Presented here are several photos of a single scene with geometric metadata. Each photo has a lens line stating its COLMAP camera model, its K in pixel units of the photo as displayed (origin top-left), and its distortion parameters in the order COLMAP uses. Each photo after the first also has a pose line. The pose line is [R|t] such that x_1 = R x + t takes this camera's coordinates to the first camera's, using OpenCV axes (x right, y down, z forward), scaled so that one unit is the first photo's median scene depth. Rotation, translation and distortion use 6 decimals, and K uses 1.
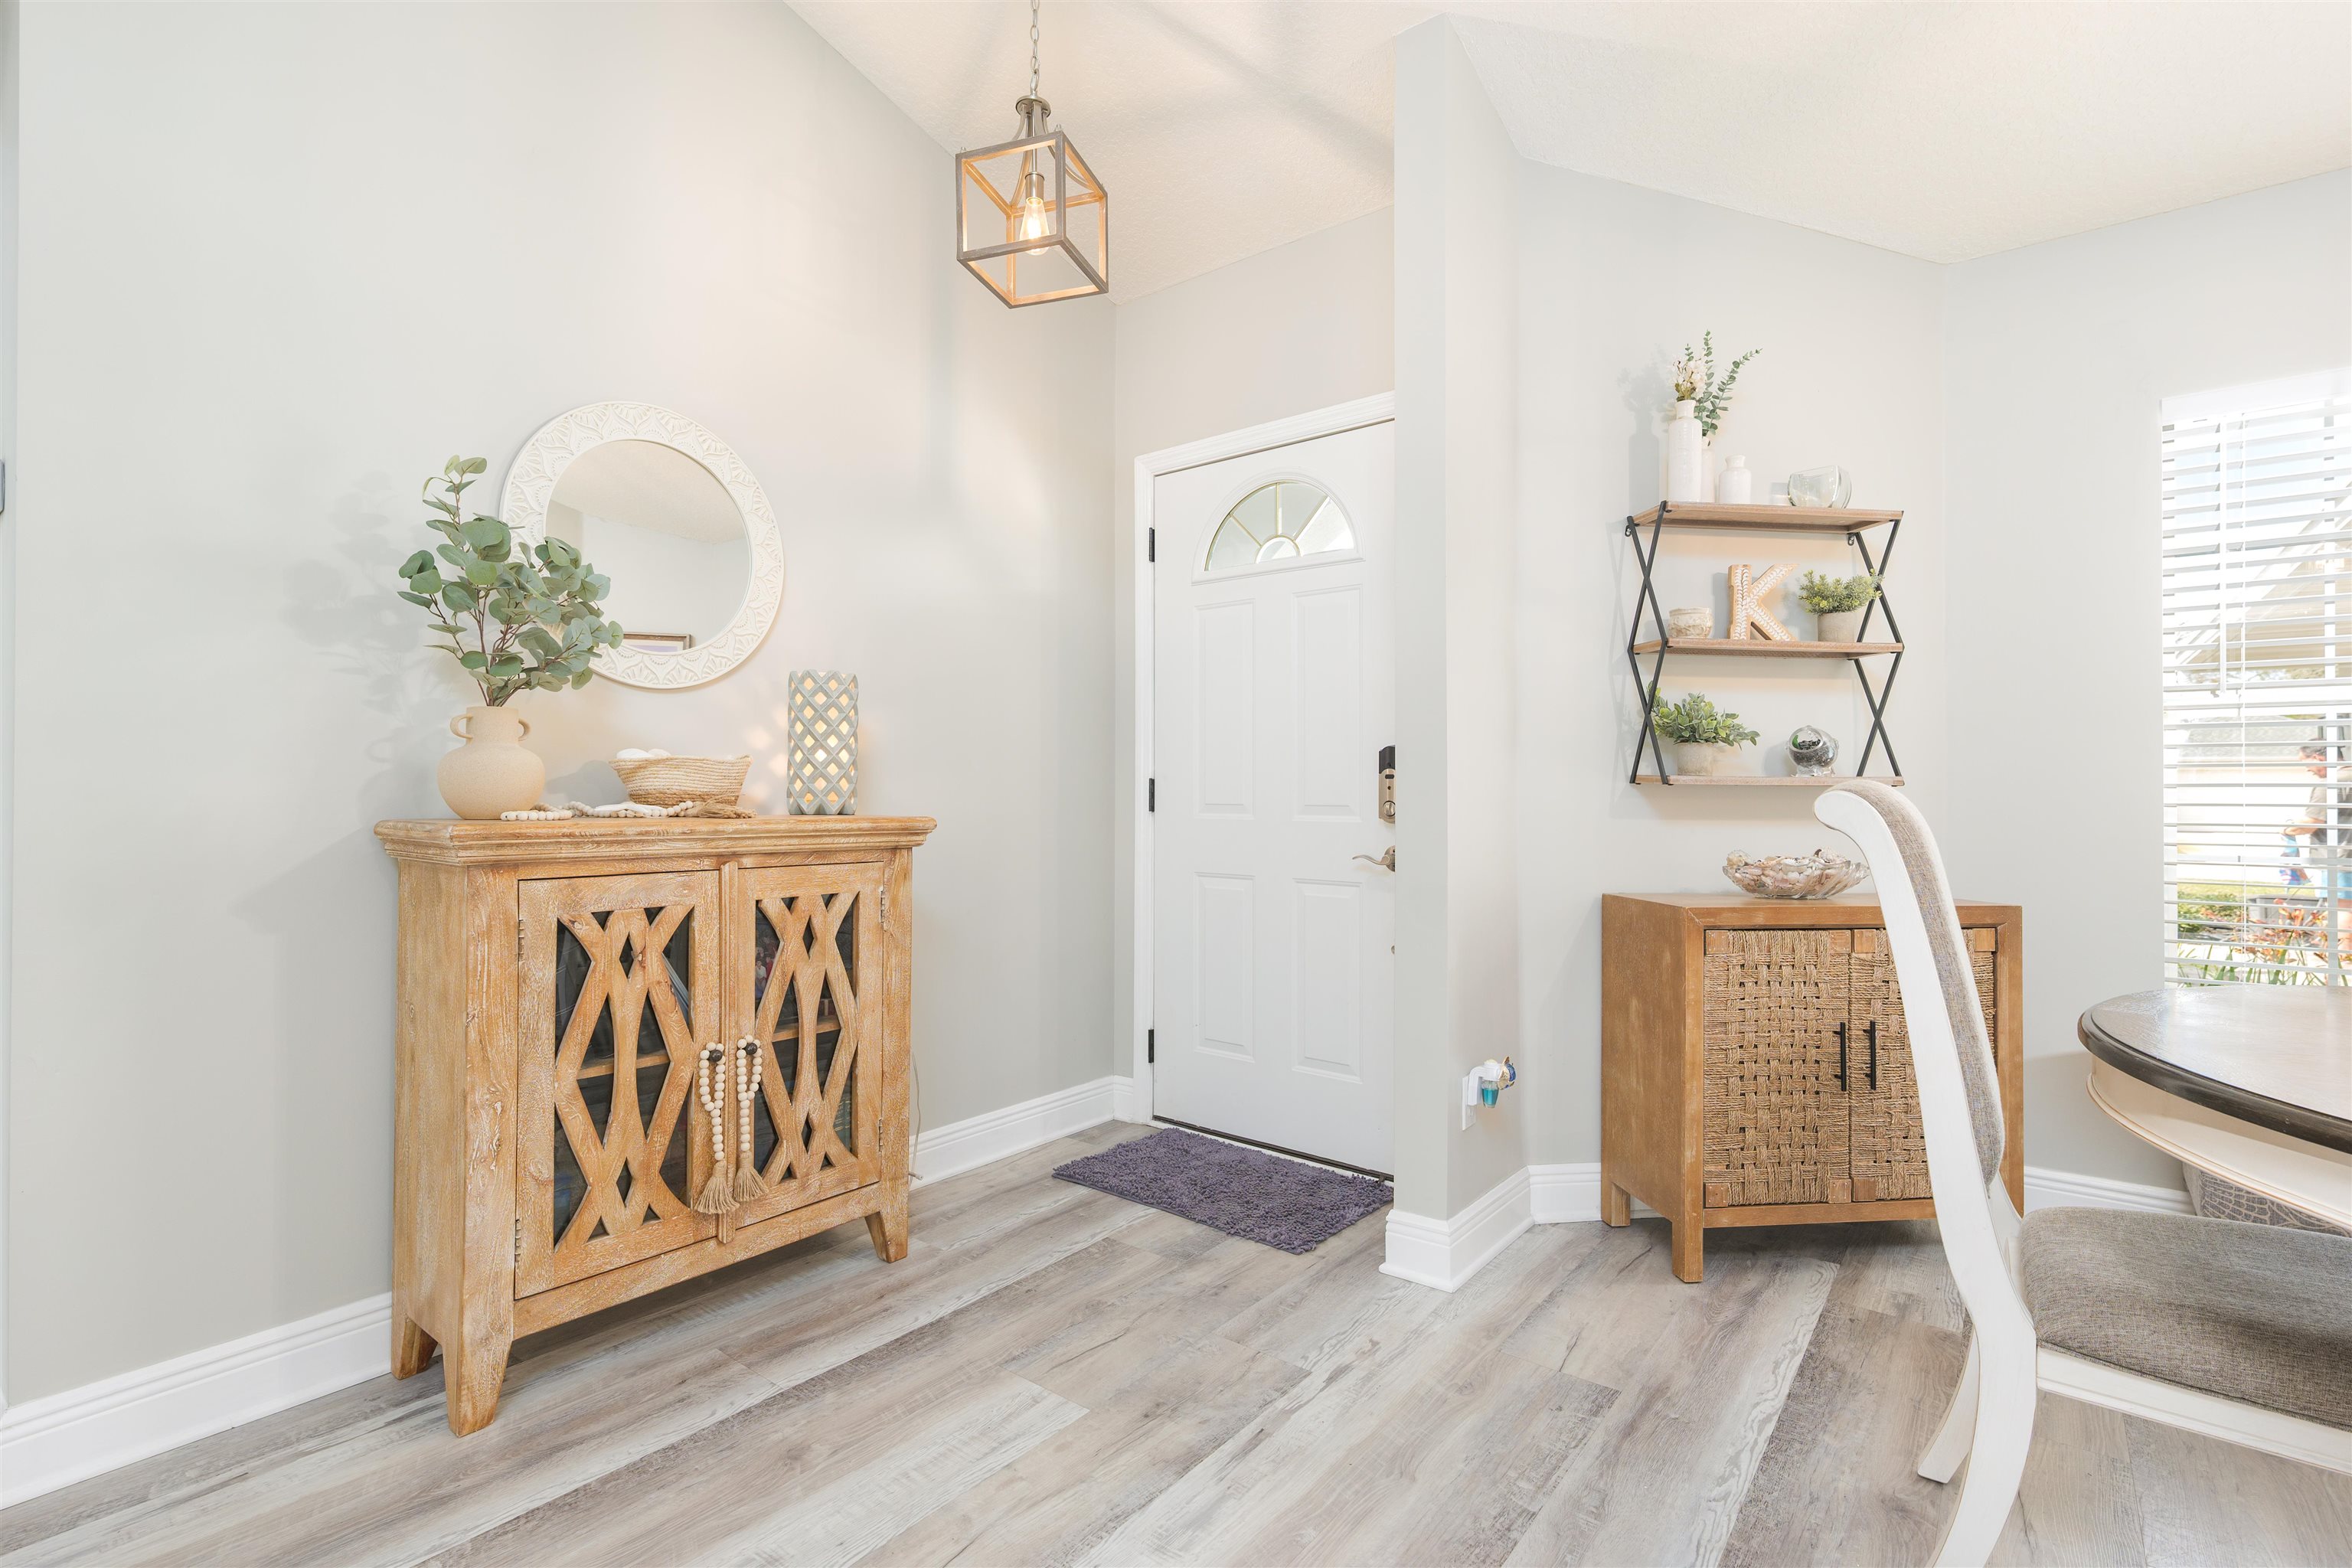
lens RADIAL K [[1096.0, 0, 1173.9], [0, 1096.0, 792.8], [0, 0, 1]] dist [0.000861, -0.000545]
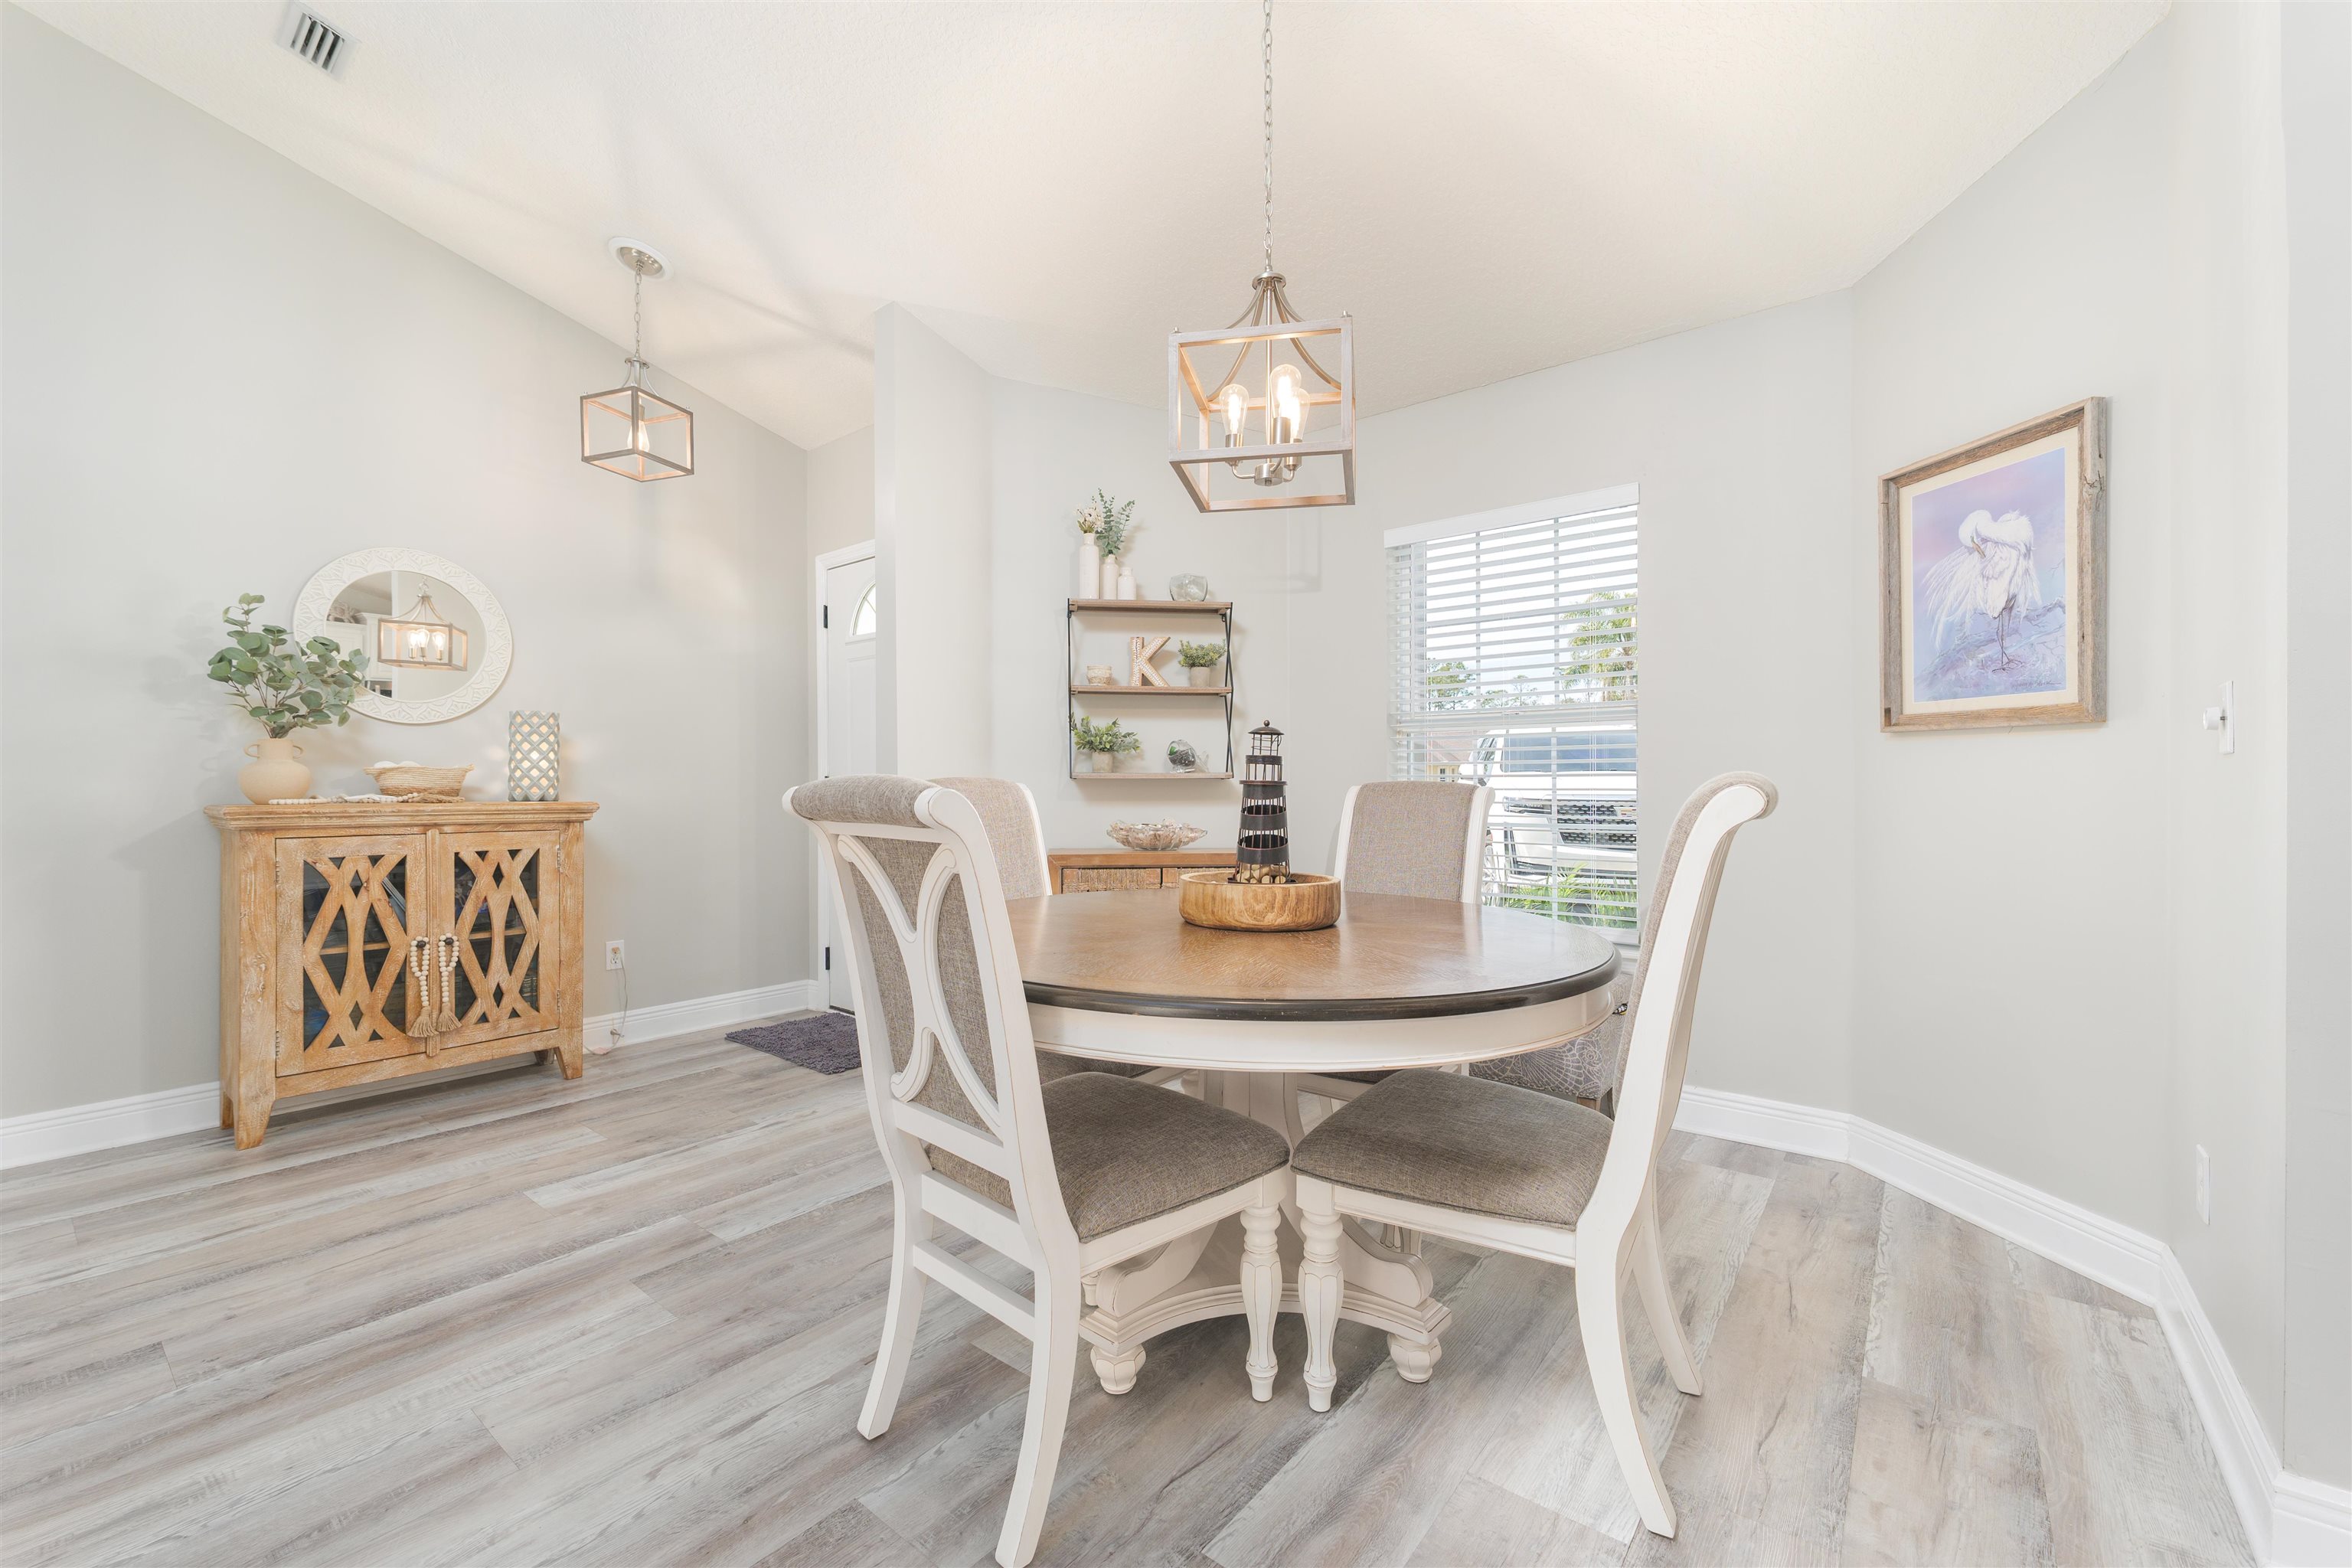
lens RADIAL K [[958.4, 0, 1178.6], [0, 958.4, 790.8], [0, 0, 1]] dist [-0.000478, -0.000401]
pose [[0.999977, -0.006625, 0.001309, 0.738315], [0.006617, 0.999958, 0.006369, 0.002992], [-0.001352, -0.006361, 0.999979, -0.465857]]
